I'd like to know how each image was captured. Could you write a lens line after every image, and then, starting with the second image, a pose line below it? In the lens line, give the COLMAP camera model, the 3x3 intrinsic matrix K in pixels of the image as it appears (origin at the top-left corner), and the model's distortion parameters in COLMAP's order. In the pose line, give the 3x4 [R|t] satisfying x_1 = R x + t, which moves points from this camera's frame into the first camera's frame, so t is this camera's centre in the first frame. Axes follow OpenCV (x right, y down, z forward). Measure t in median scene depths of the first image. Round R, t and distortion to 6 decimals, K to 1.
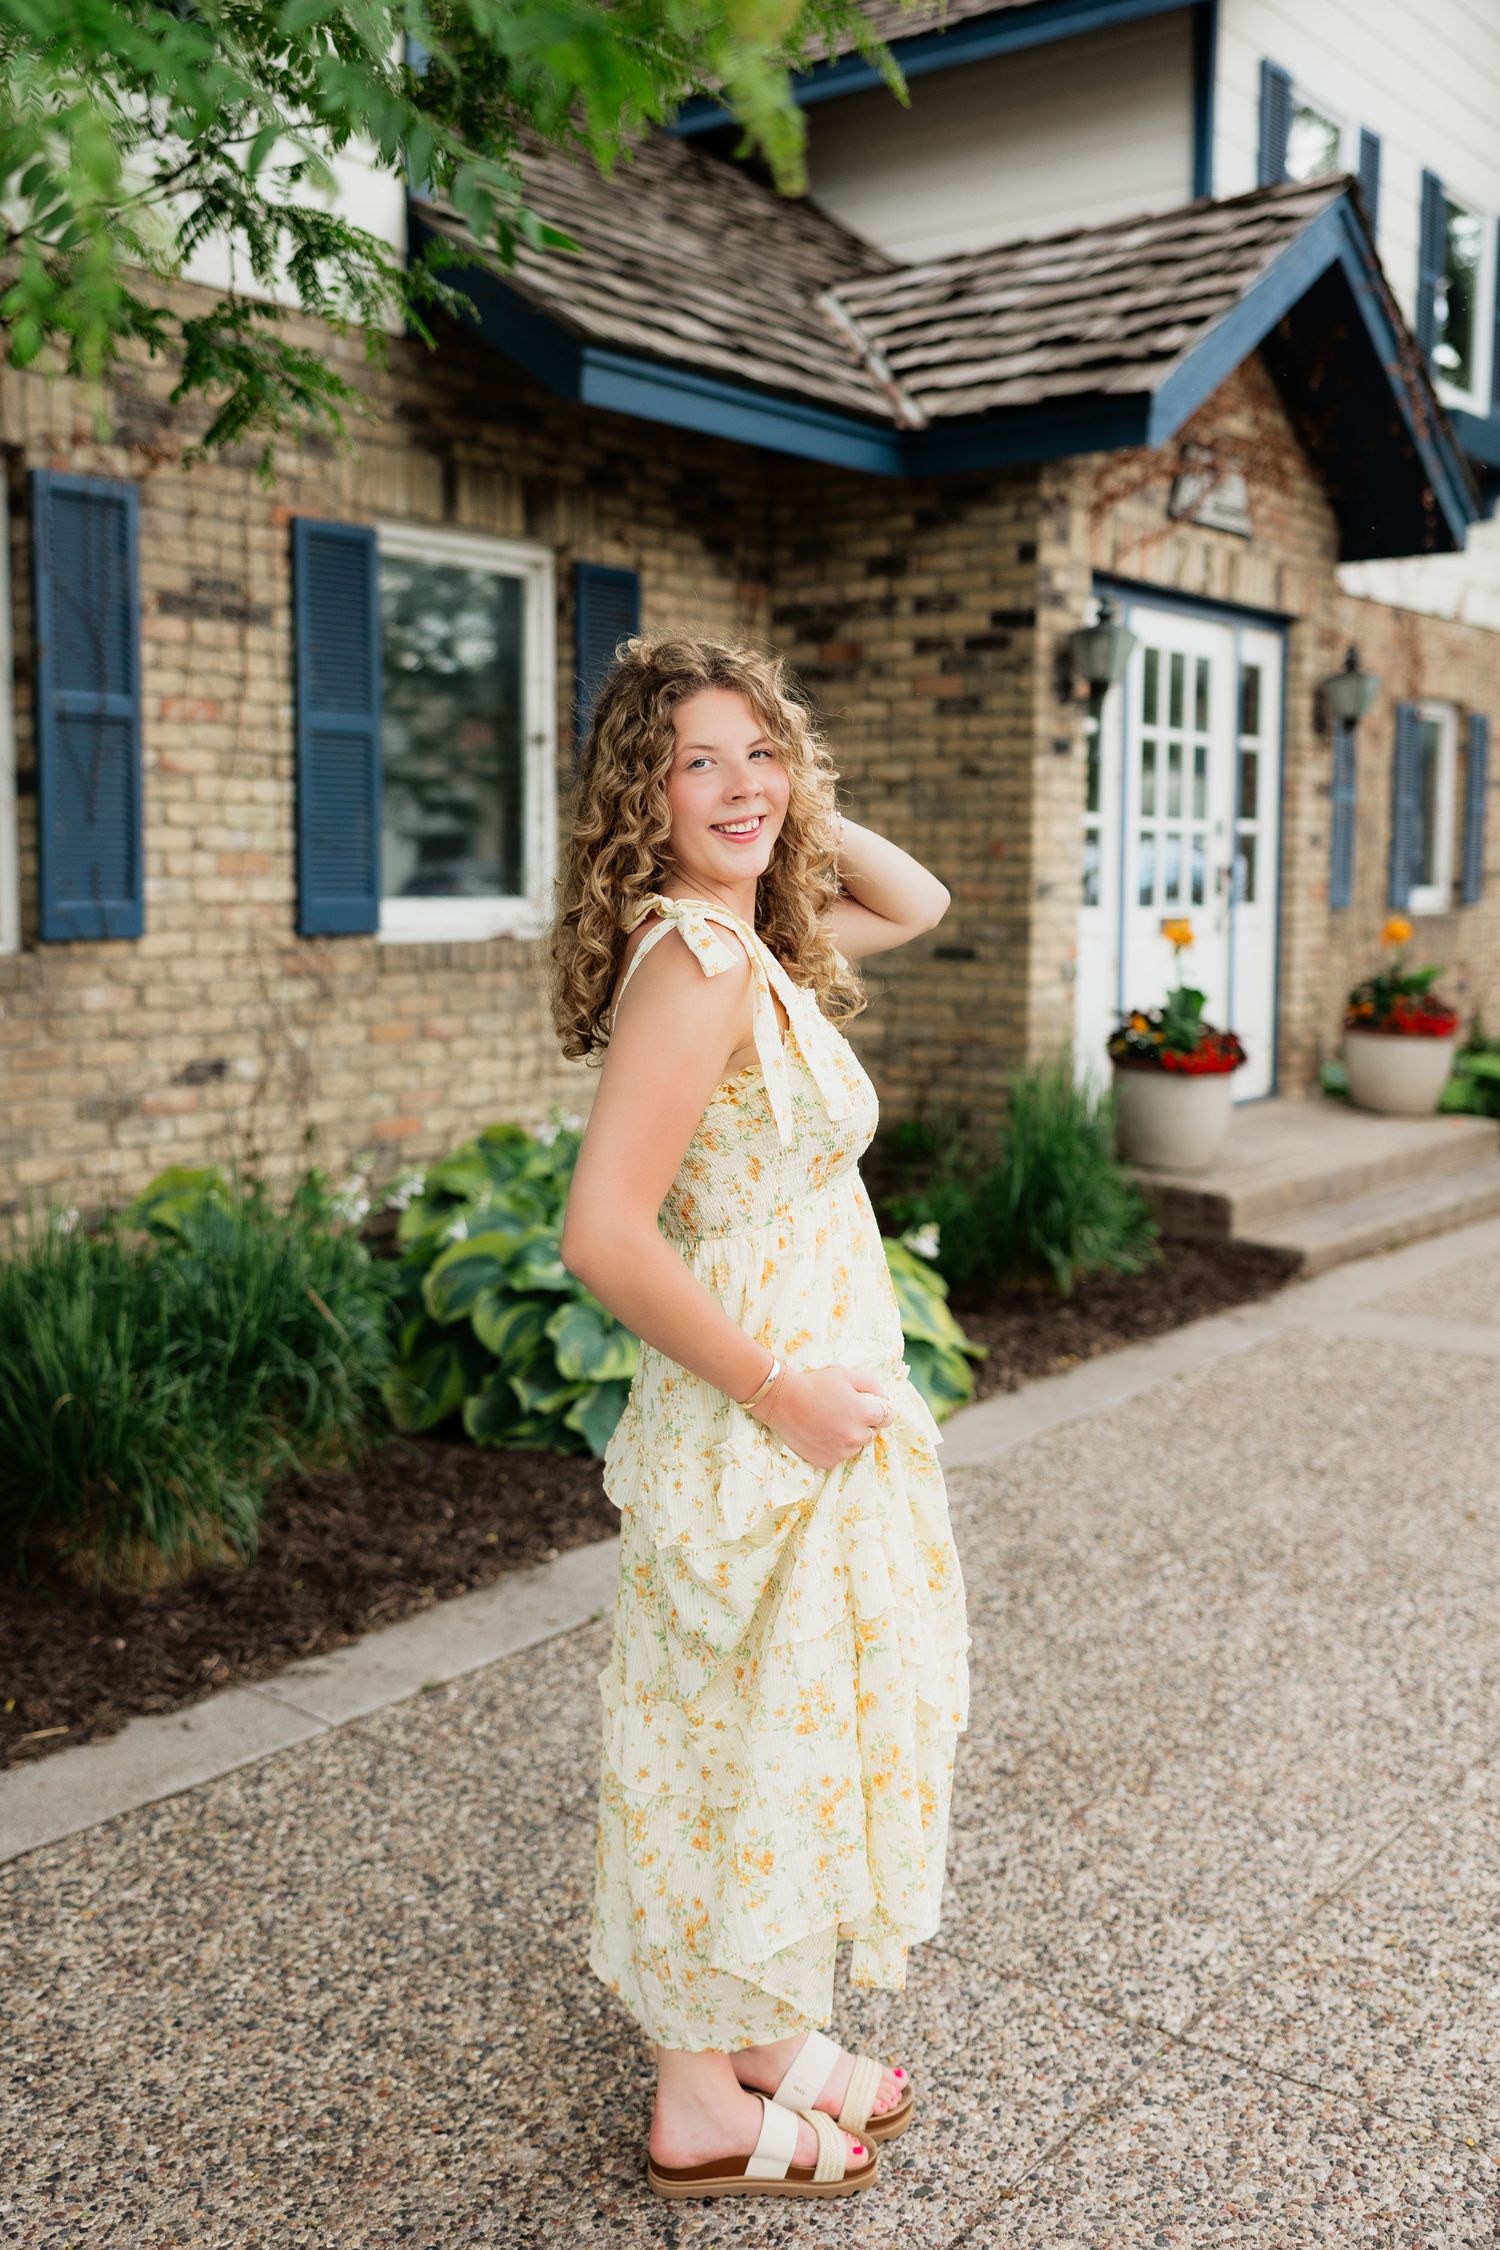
lens RADIAL K [[2199.2, 0, 749.8], [0, 2199.2, 1091.7], [0, 0, 1]] dist [0.021389, 0.024288]
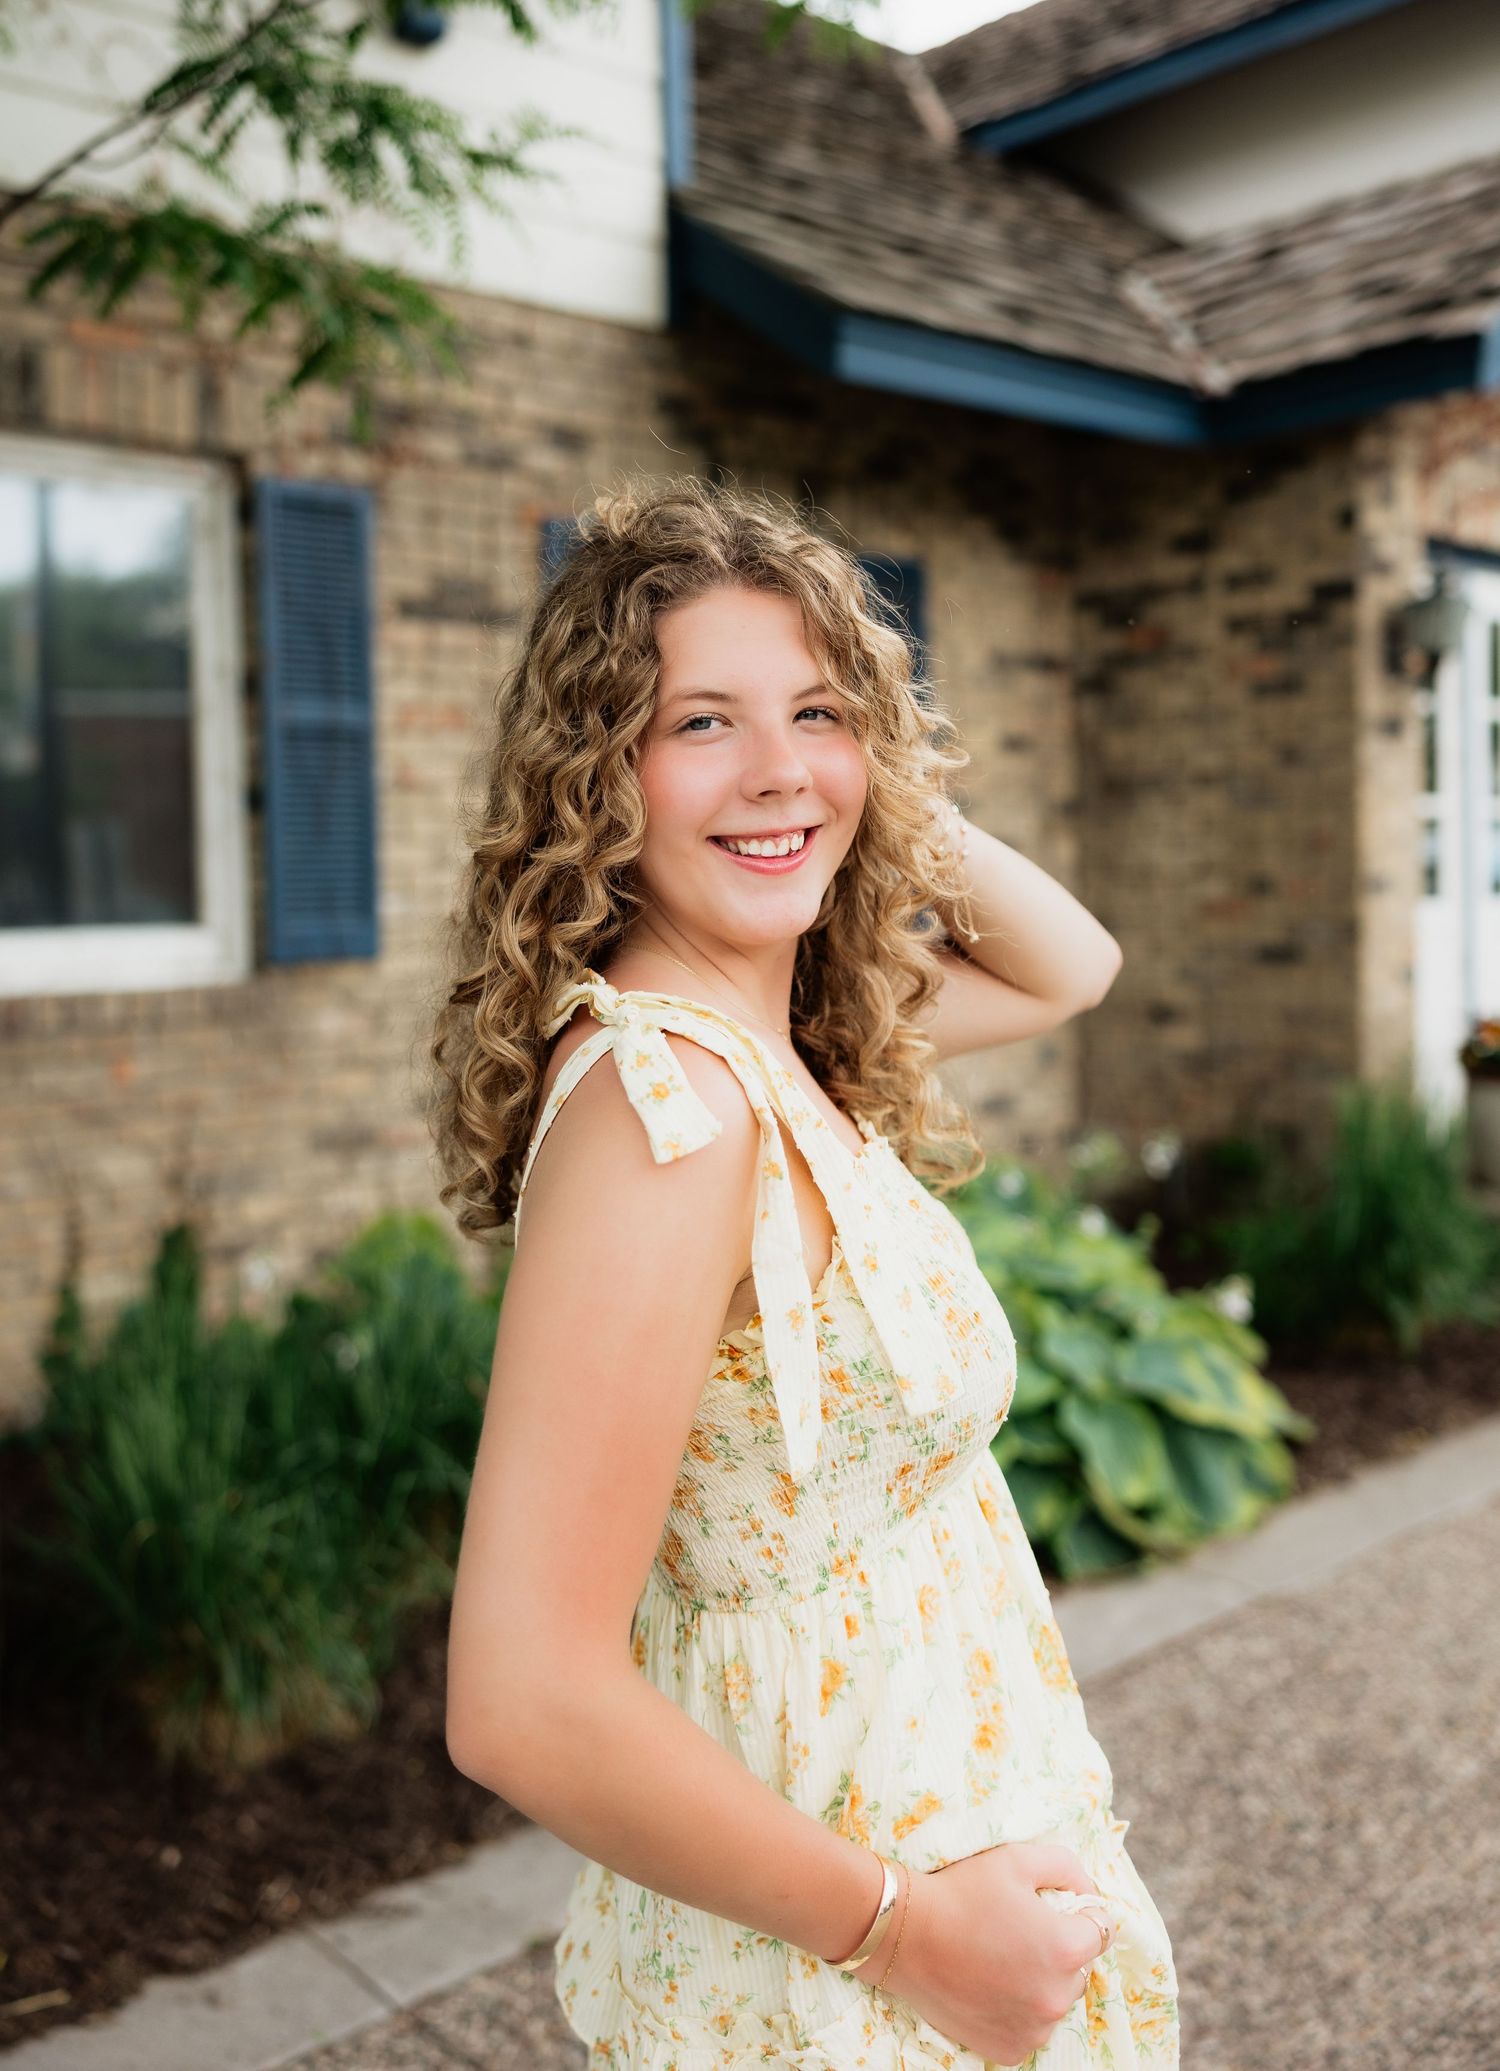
lens RADIAL K [[1962.8, 0, 749.7], [0, 1962.8, 947.7], [0, 0, 1]] dist [0.003542, -0.014808]
pose [[0.982089, -0.016809, -0.187669, 0.039438], [0.005673, 0.998199, -0.059715, -0.023603], [0.188334, 0.057581, 0.980416, 0.201881]]
